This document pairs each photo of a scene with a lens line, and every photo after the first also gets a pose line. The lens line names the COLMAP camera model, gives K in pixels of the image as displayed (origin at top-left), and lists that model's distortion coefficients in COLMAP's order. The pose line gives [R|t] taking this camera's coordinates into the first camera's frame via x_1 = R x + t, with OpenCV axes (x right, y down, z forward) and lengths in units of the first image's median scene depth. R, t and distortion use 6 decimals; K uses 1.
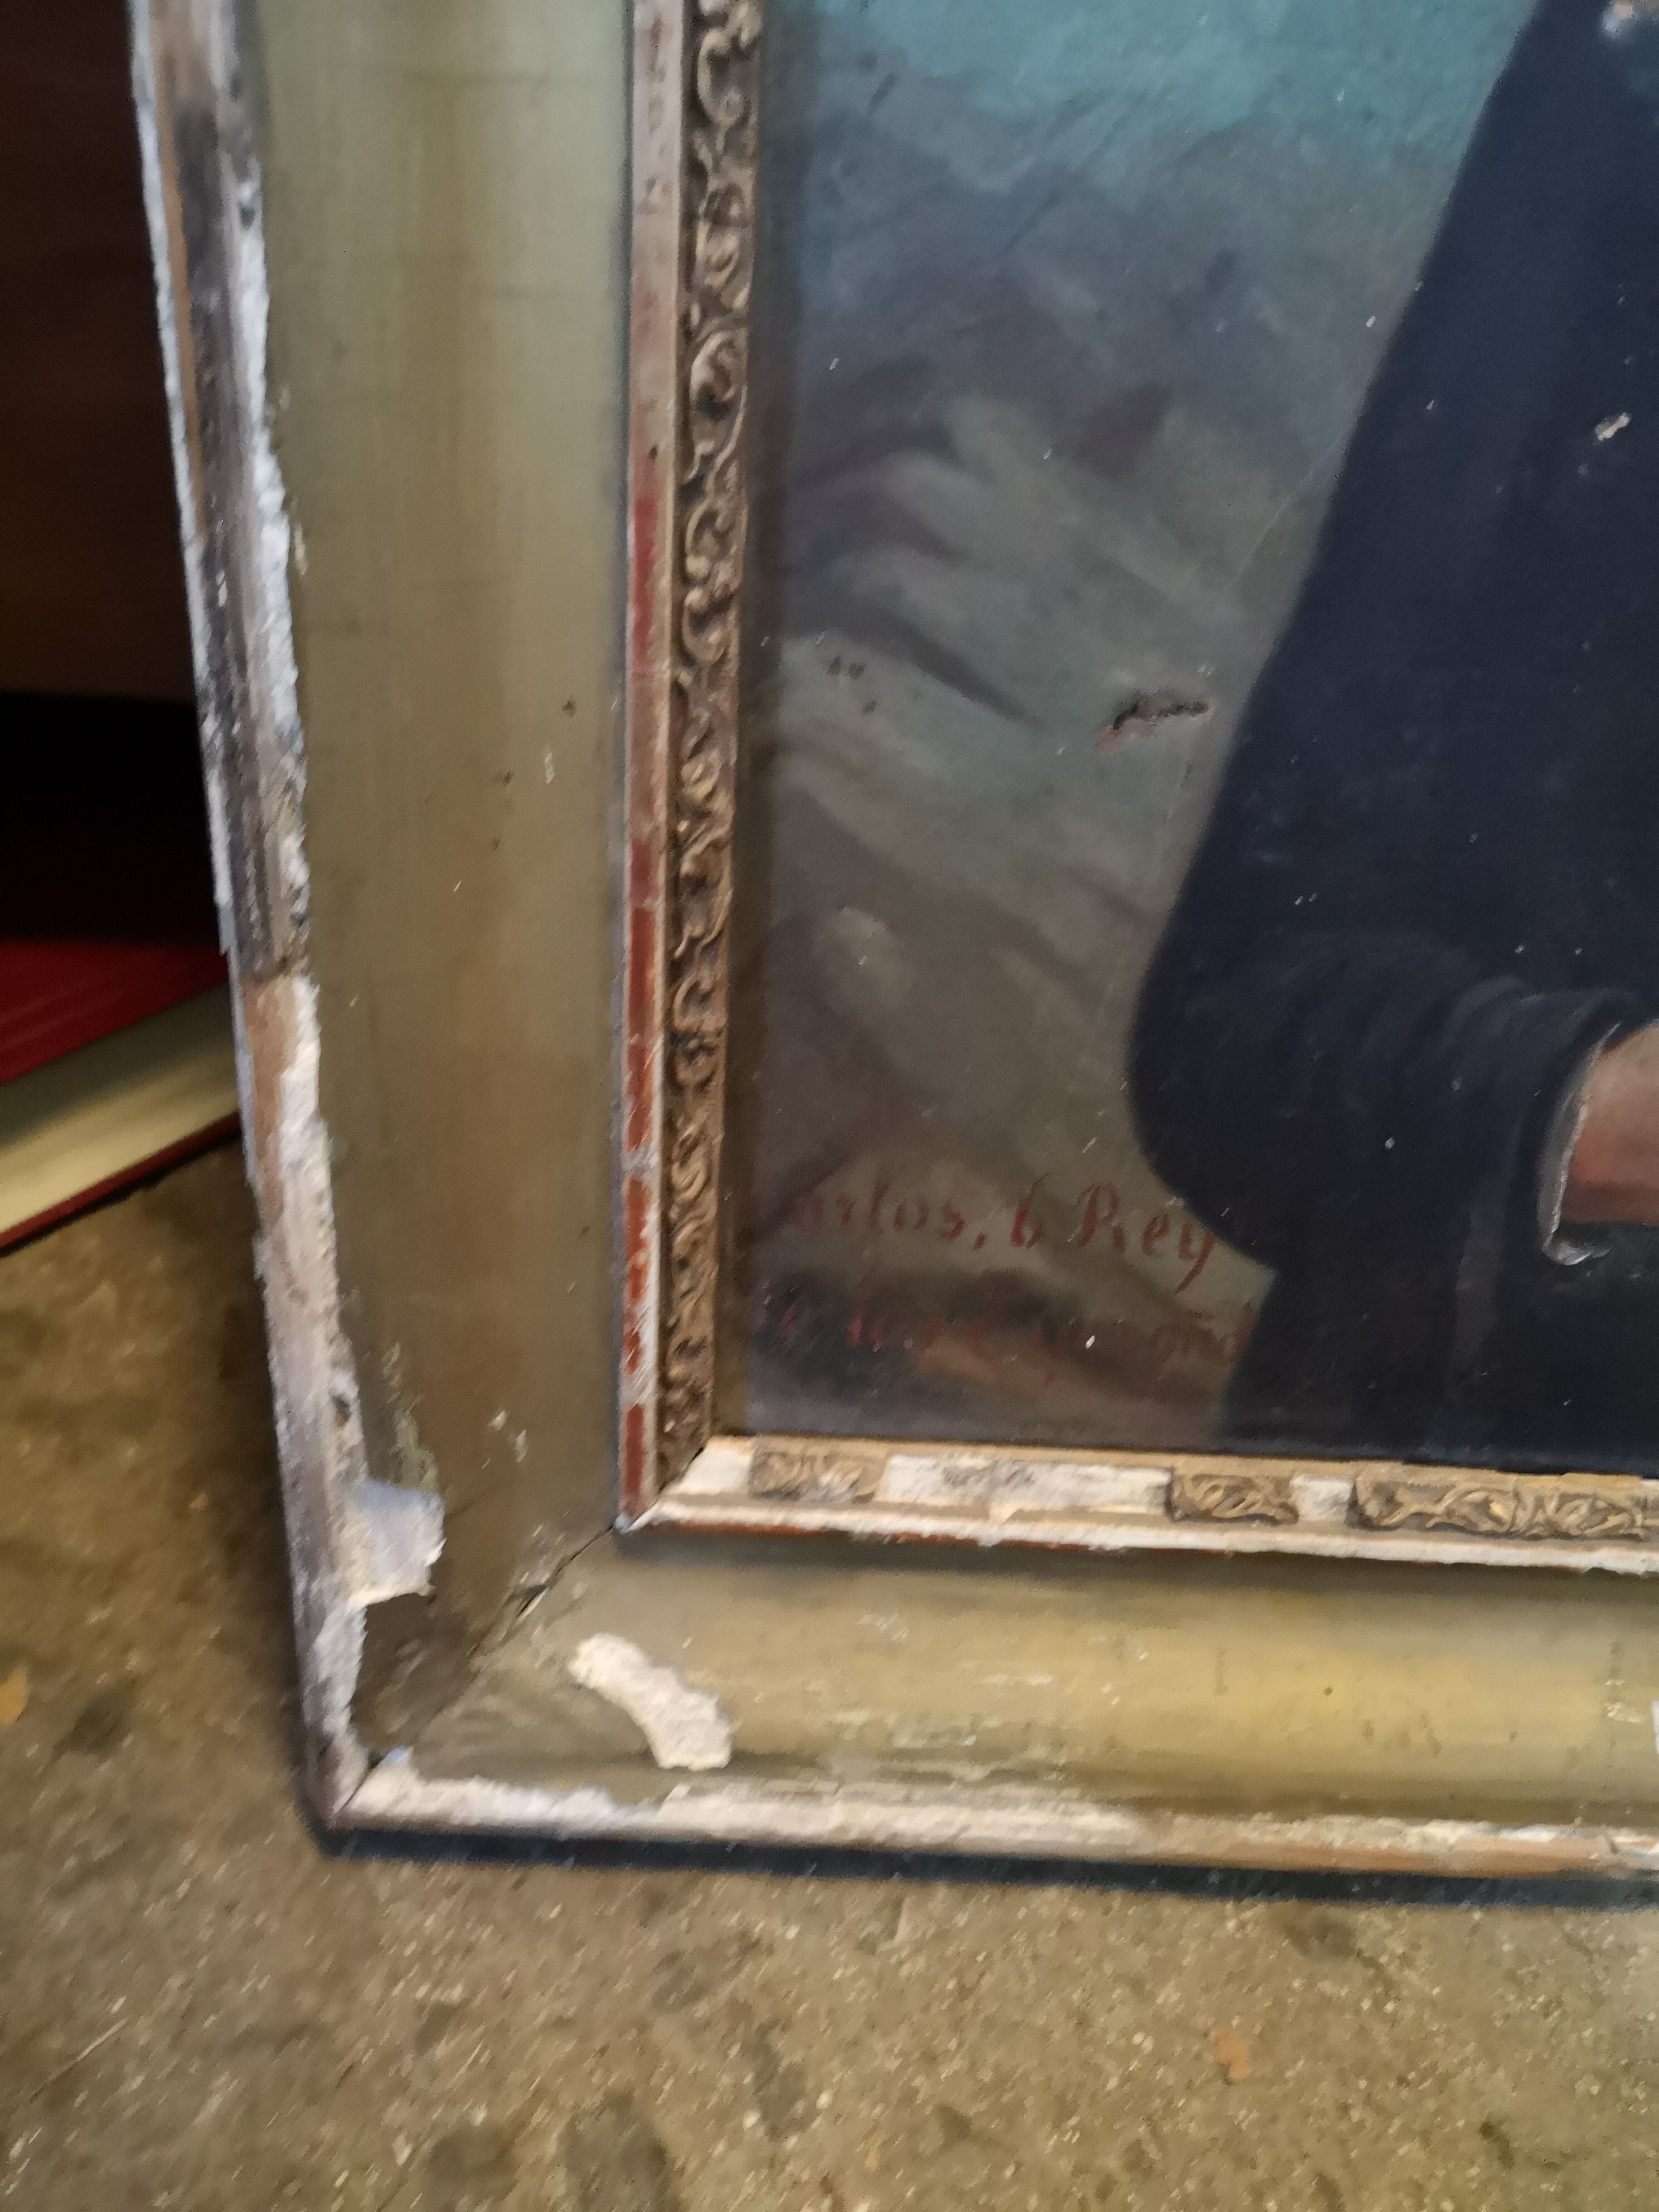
lens RADIAL K [[1672.9, 0, 787.5], [0, 1672.9, 1132.2], [0, 0, 1]] dist [0.002676, -0.003380]
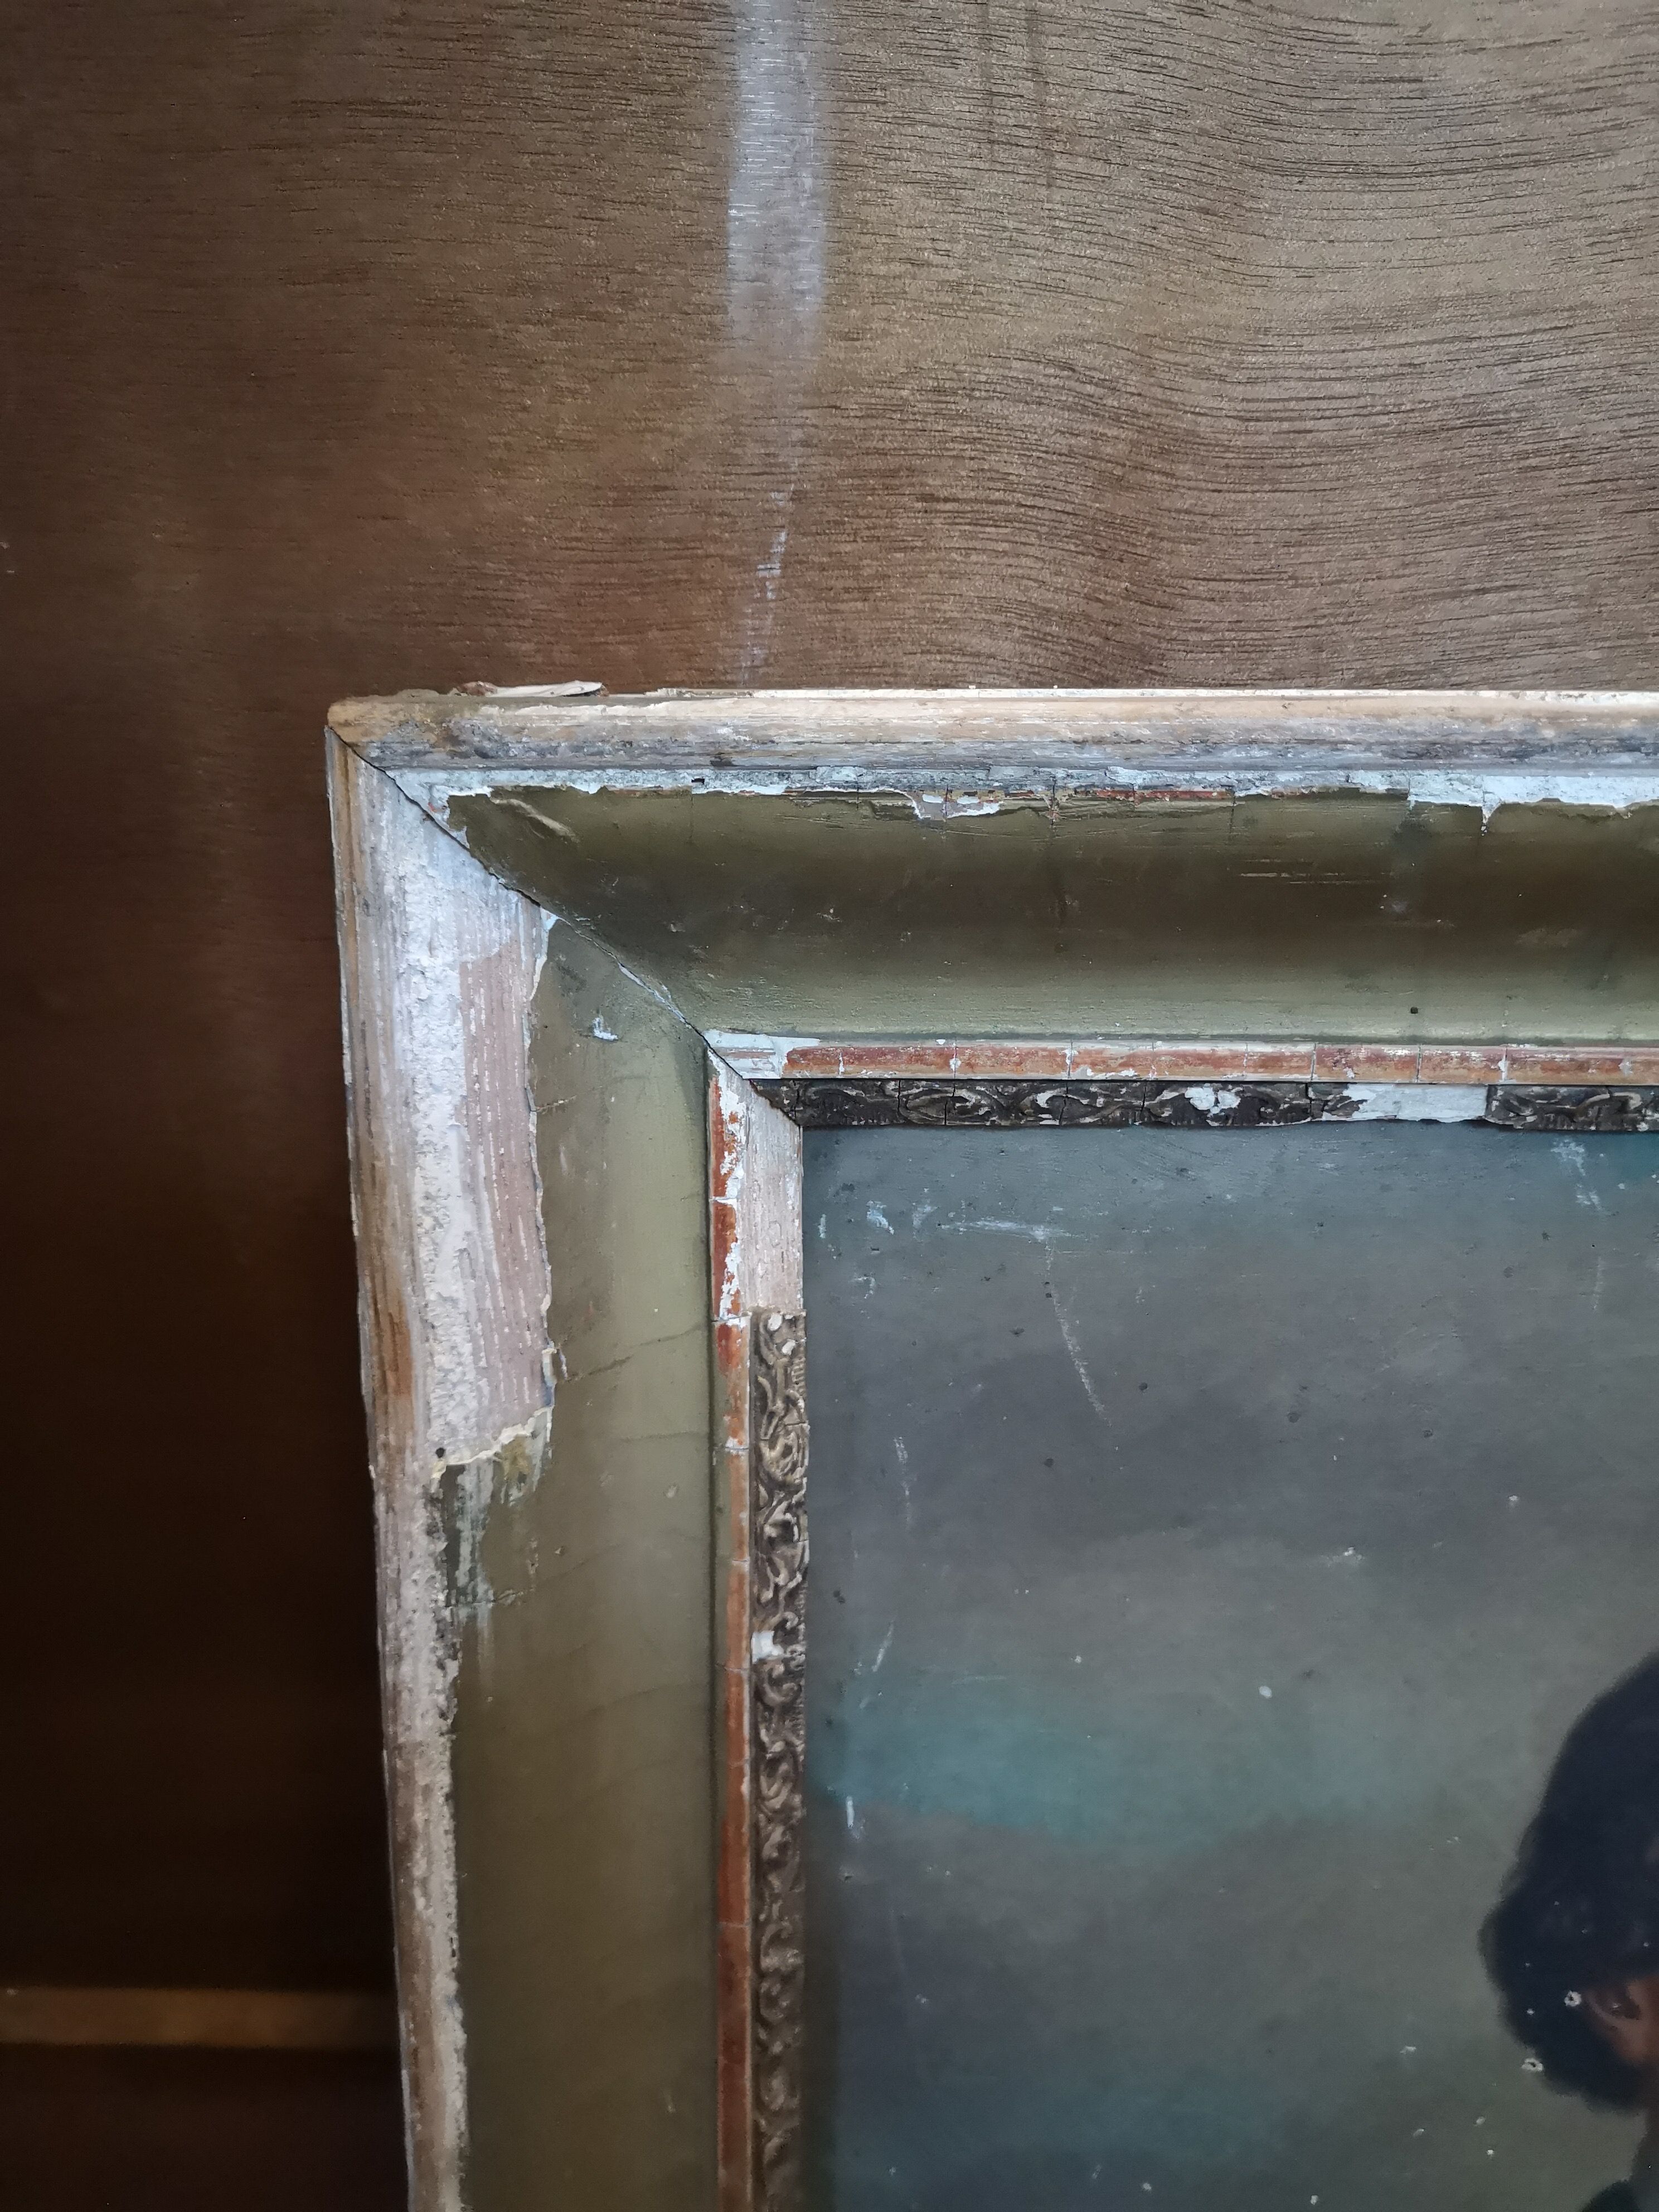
lens RADIAL K [[1672.9, 0, 807.8], [0, 1672.9, 1052.9], [0, 0, 1]] dist [0.002676, -0.003380]
pose [[0.998504, -0.046877, -0.028131, 0.077233], [0.038101, 0.965703, -0.256837, -1.208951], [0.039206, 0.255381, 0.966045, -0.695387]]
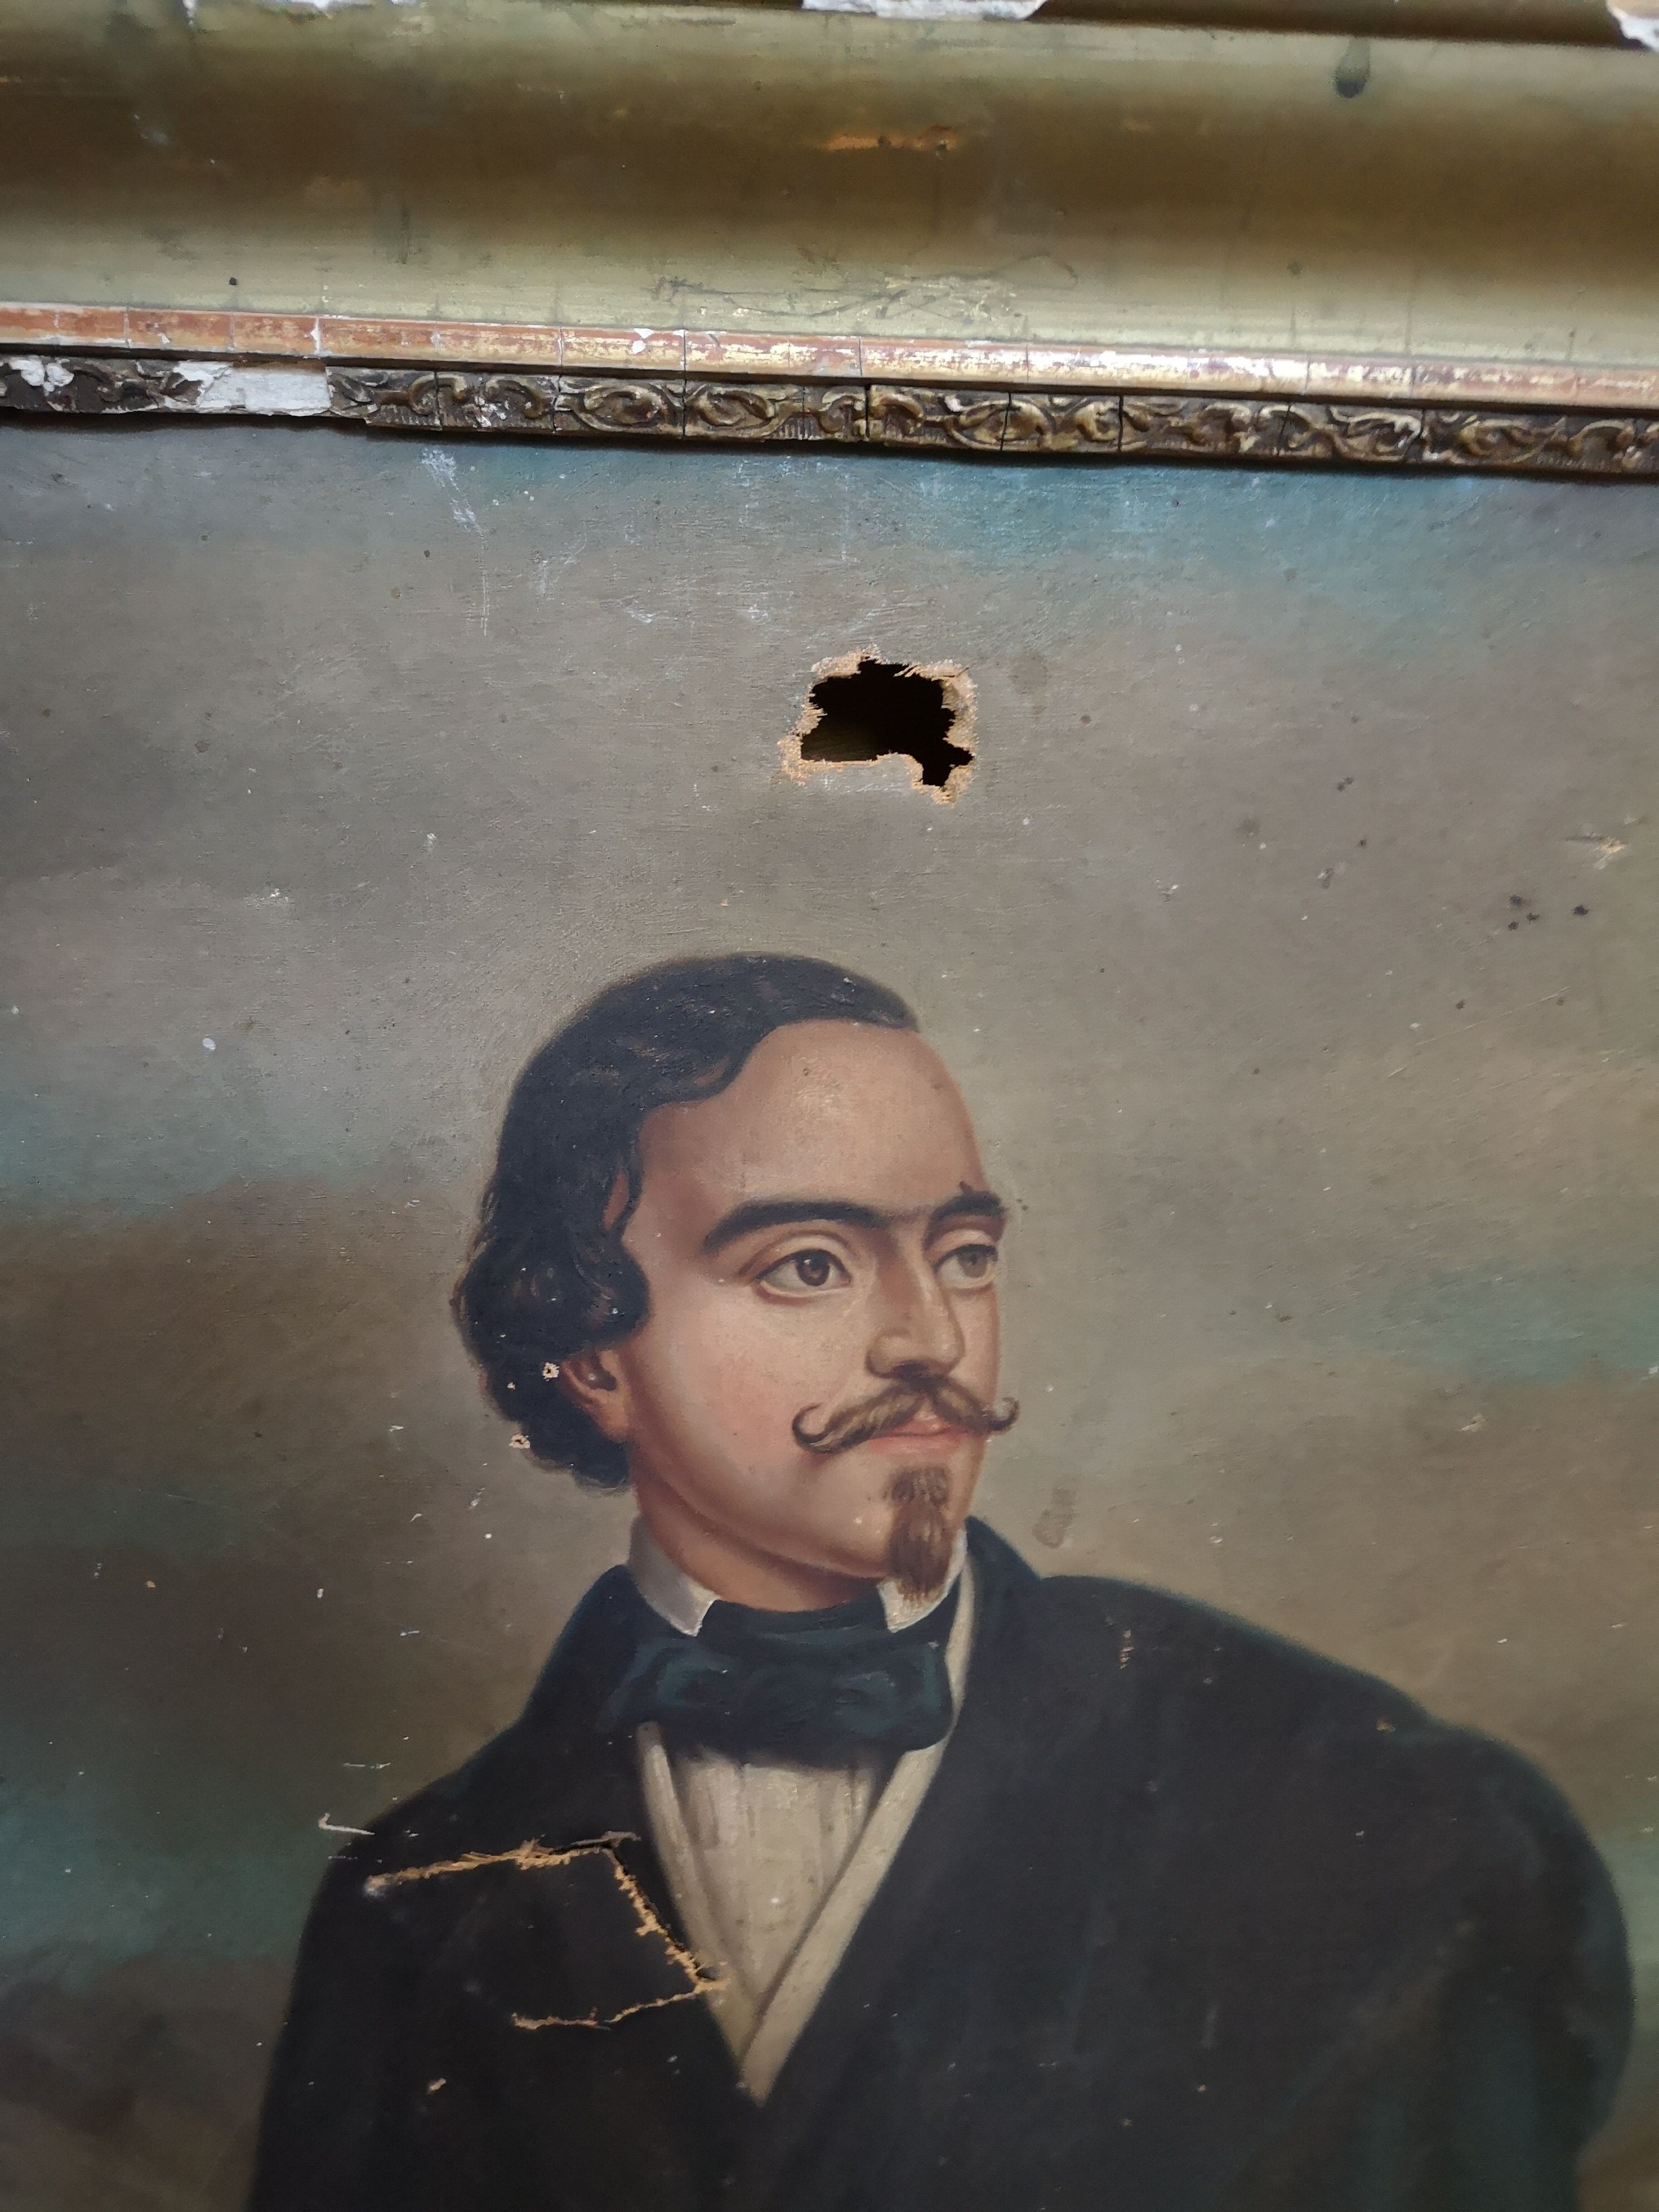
lens RADIAL K [[1672.9, 0, 849.1], [0, 1672.9, 1078.9], [0, 0, 1]] dist [0.002676, -0.003380]
pose [[0.997168, -0.040069, 0.063635, 0.673471], [0.054662, 0.967359, -0.247446, -0.759141], [-0.051643, 0.250224, 0.966810, -0.602118]]
